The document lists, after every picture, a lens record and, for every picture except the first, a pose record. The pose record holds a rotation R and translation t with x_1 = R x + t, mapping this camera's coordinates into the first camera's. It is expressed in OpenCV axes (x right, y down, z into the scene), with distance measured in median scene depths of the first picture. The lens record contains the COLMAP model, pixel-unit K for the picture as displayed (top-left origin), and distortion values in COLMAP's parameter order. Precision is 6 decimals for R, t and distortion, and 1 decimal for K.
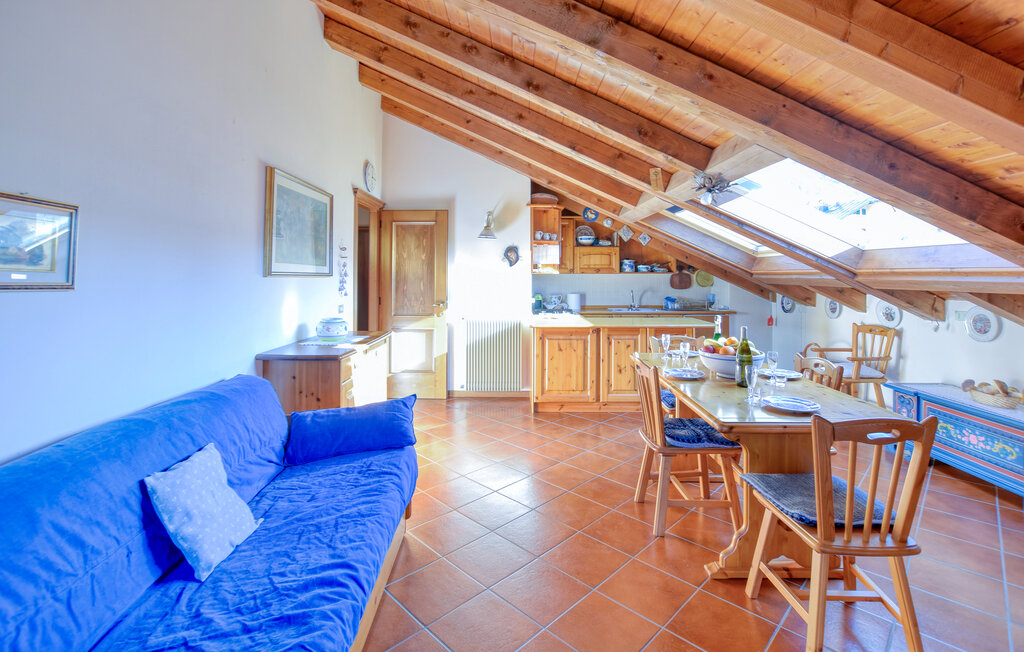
lens RADIAL K [[455.0, 0, 509.8], [0, 455.0, 307.5], [0, 0, 1]] dist [-0.025697, 0.000165]
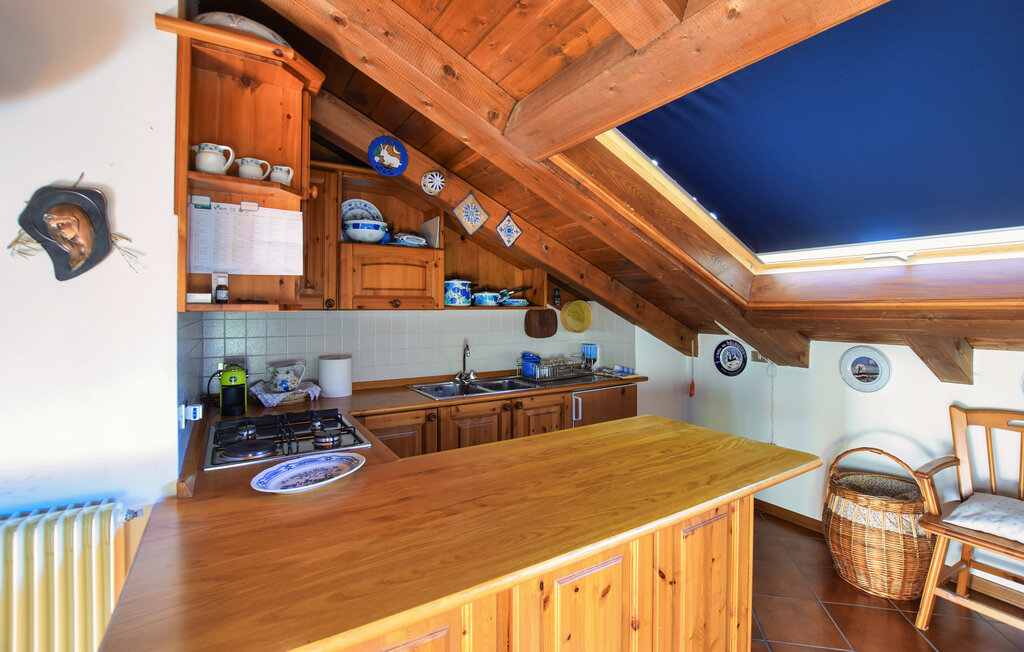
lens RADIAL K [[455.0, 0, 509.8], [0, 455.0, 307.5], [0, 0, 1]] dist [-0.025697, 0.000165]
pose [[0.848599, -0.000453, 0.529036, 0.062884], [0.041952, 0.996908, -0.066440, -0.048020], [-0.527370, 0.078575, 0.845995, 0.633289]]
